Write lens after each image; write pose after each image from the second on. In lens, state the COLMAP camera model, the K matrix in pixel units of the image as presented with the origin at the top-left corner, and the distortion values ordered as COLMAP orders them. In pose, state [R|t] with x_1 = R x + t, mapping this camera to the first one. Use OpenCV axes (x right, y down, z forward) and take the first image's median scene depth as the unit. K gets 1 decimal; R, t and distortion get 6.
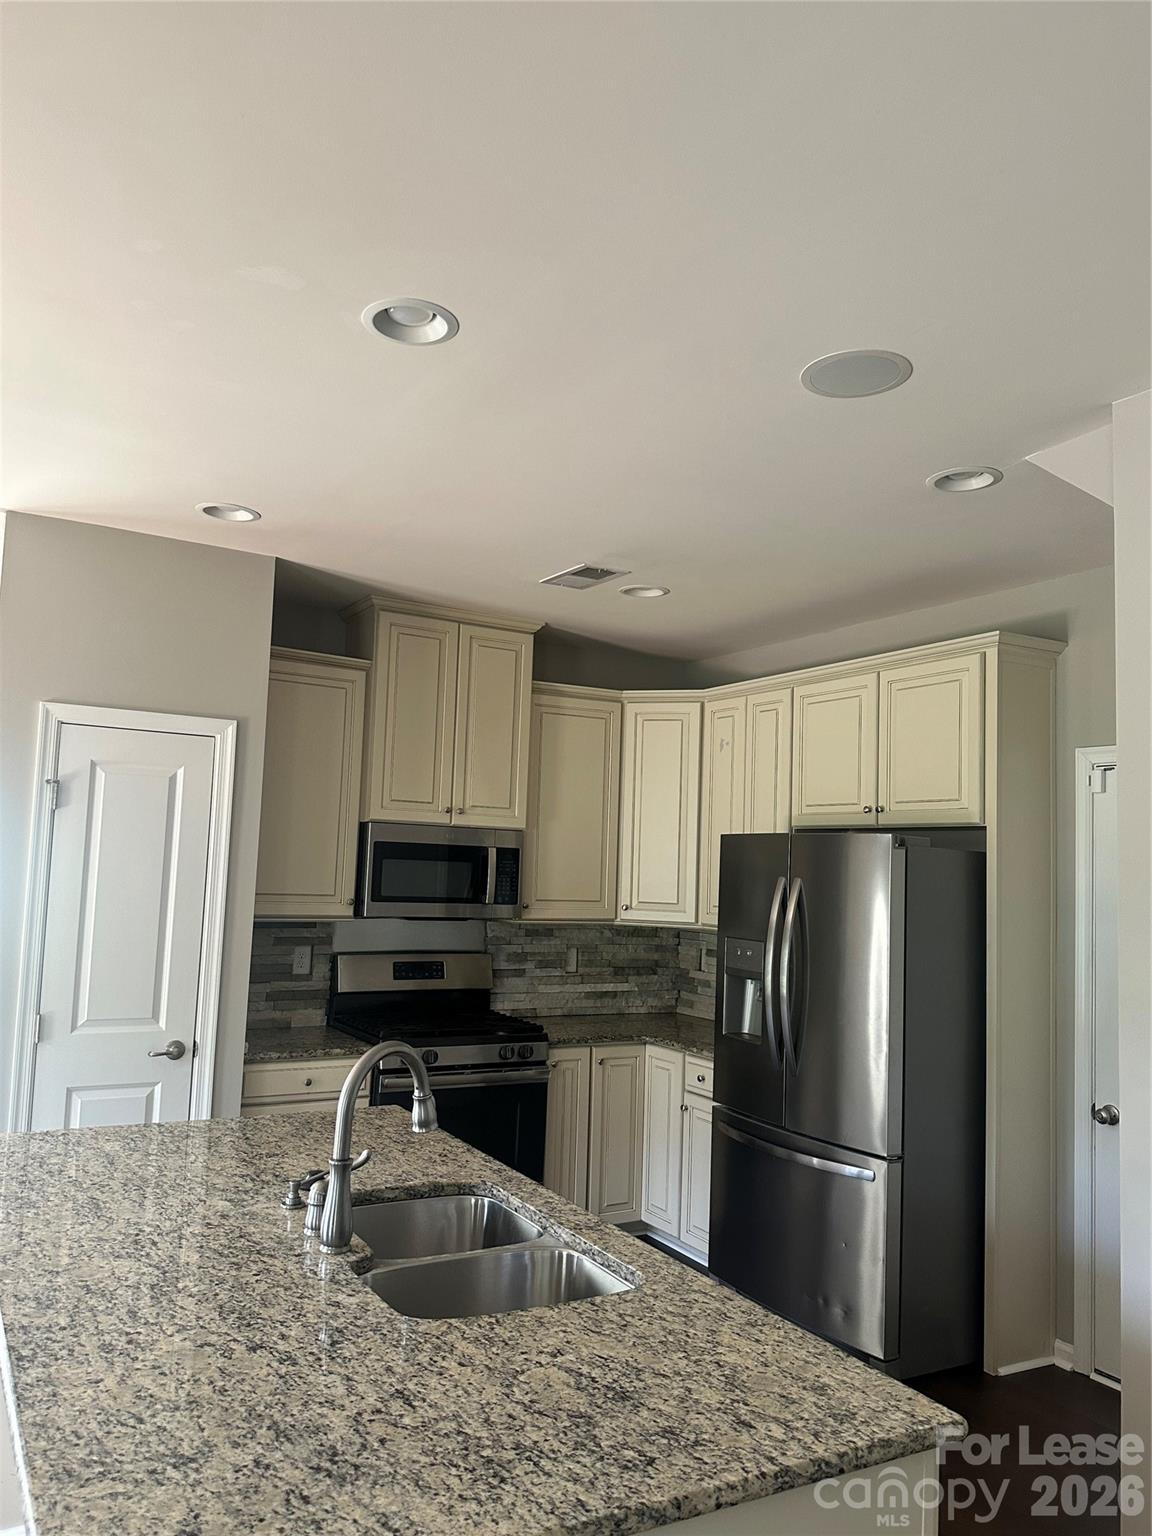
lens RADIAL K [[1132.2, 0, 573.4], [0, 1132.2, 751.7], [0, 0, 1]] dist [0.015263, -0.003349]
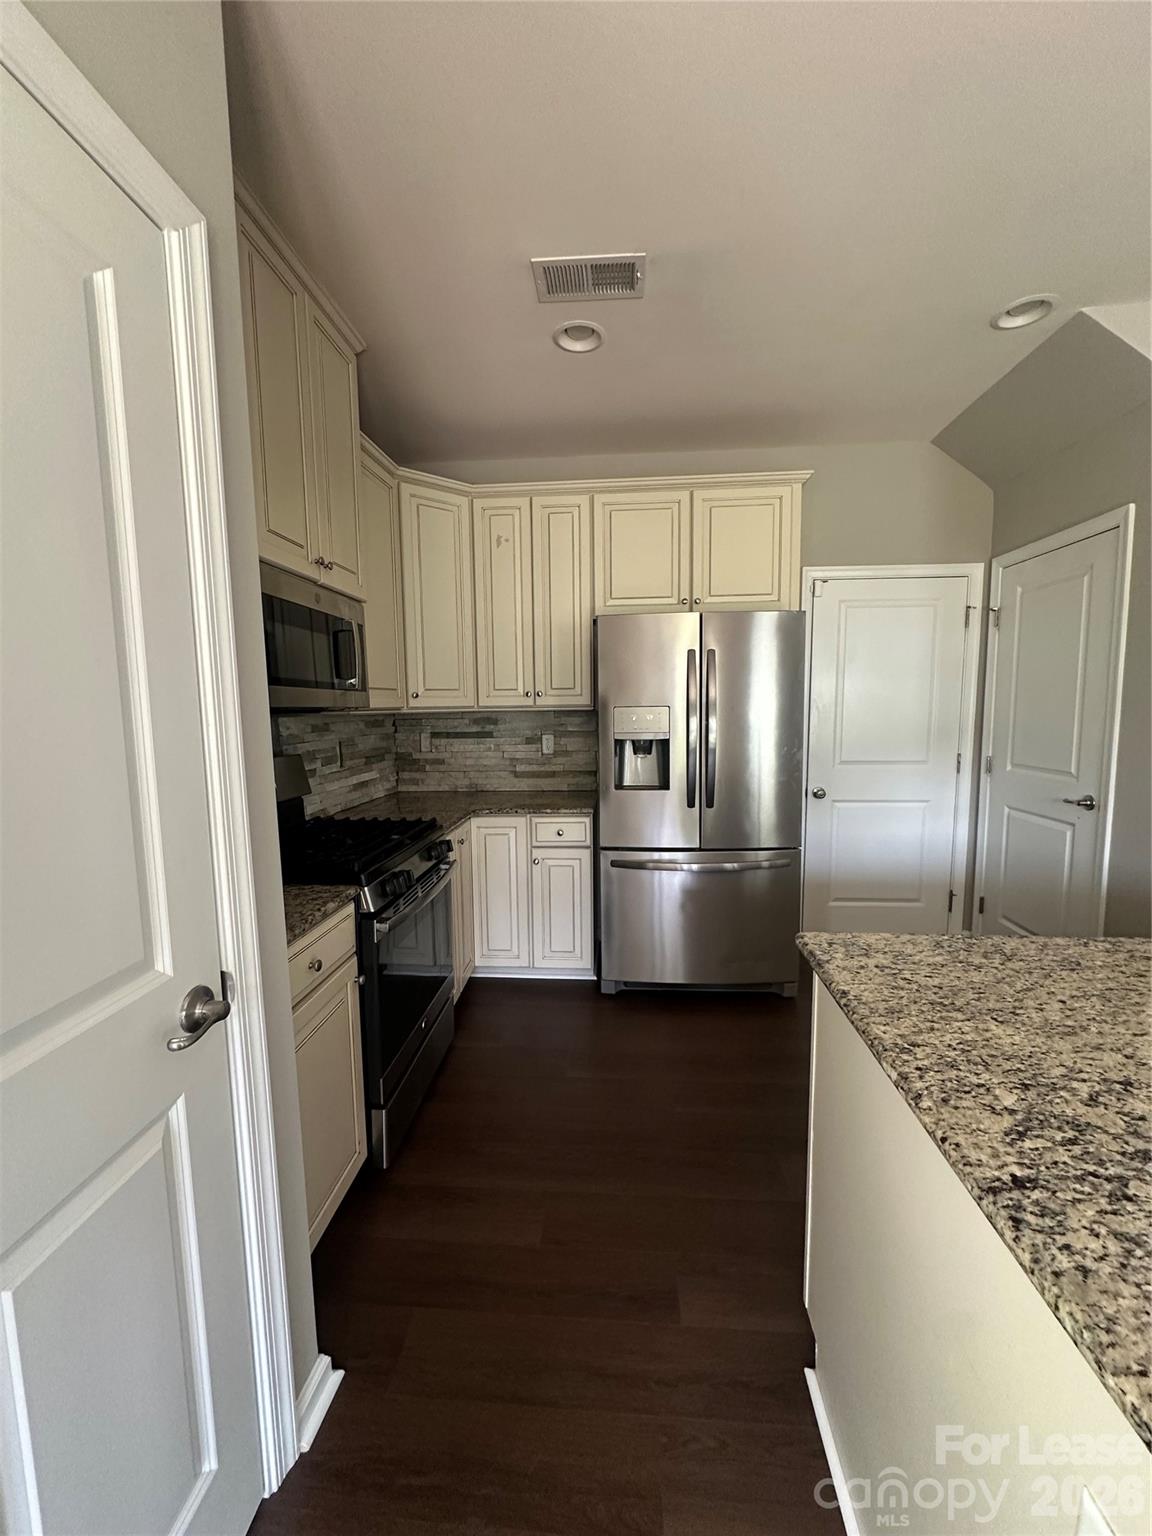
lens RADIAL K [[609.8, 0, 577.3], [0, 609.8, 769.5], [0, 0, 1]] dist [-0.004458, -0.000475]
pose [[0.559278, -0.131570, 0.818473, -0.329379], [-0.047158, 0.980676, 0.189868, 0.092521], [-0.827638, -0.144787, 0.542266, 0.573640]]
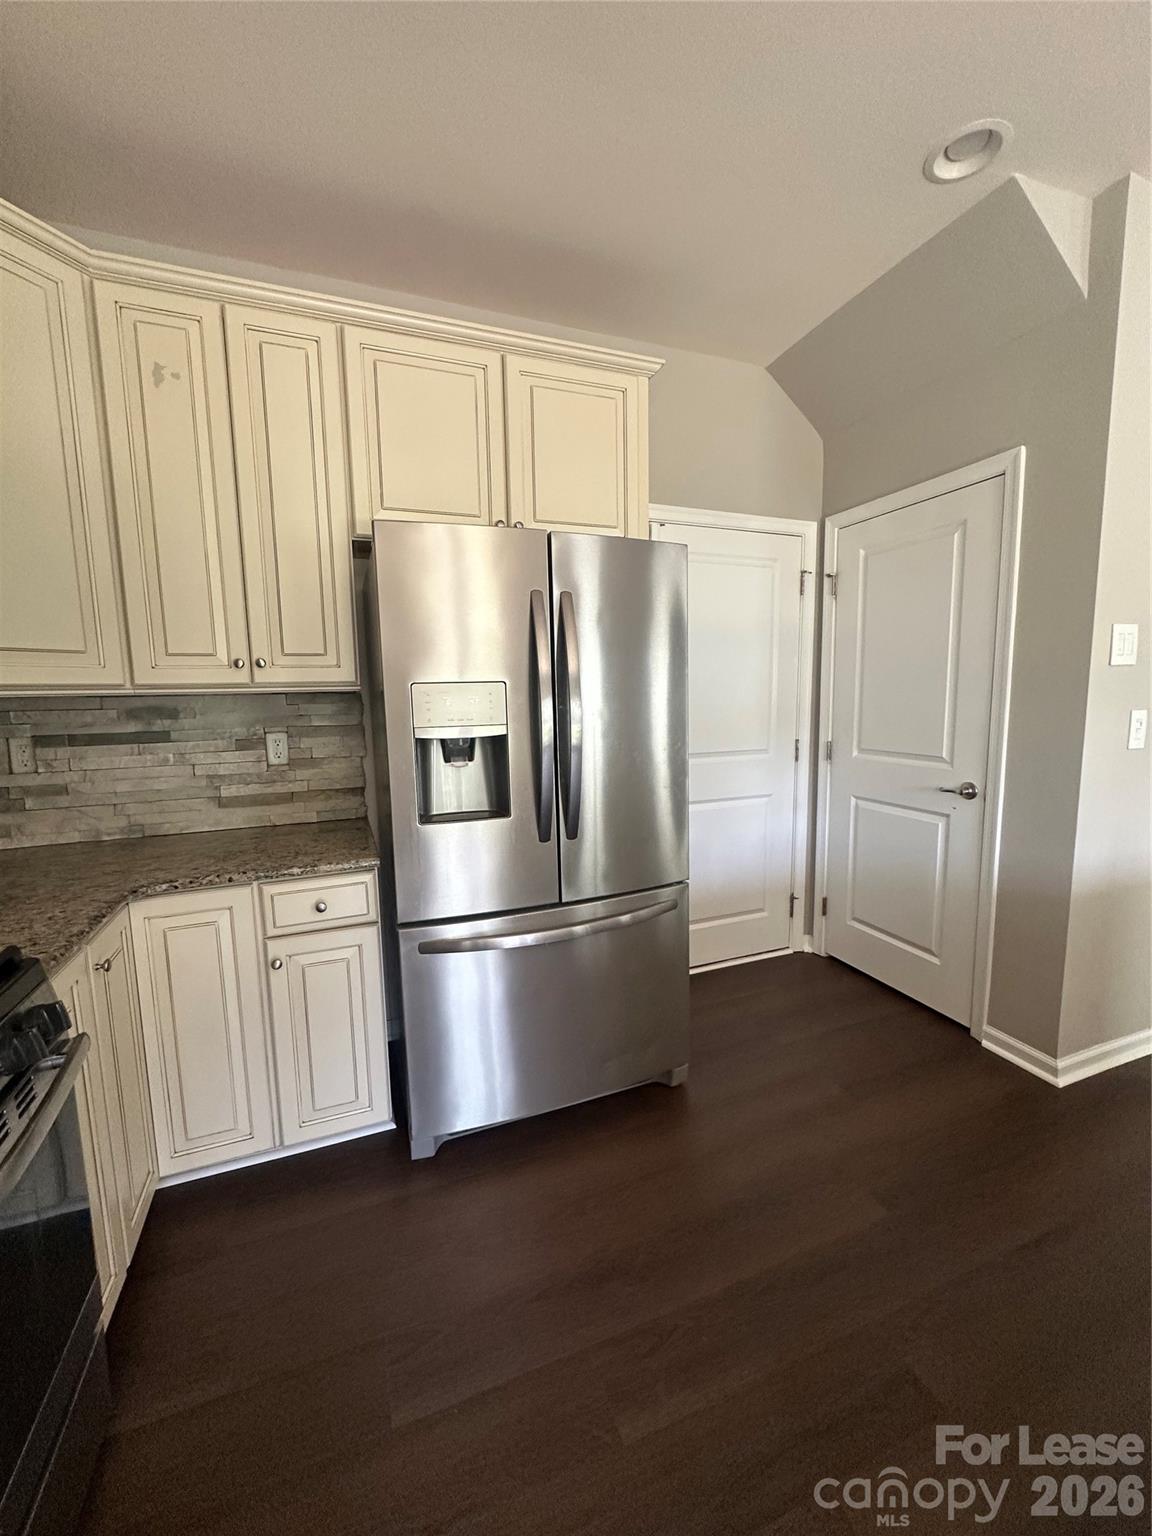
lens RADIAL K [[609.8, 0, 573.5], [0, 609.8, 767.9], [0, 0, 1]] dist [-0.004458, -0.000475]
pose [[0.150273, -0.164412, 0.974878, -0.170544], [-0.072805, 0.981557, 0.176761, 0.119107], [-0.985960, -0.097538, 0.135531, 0.711400]]
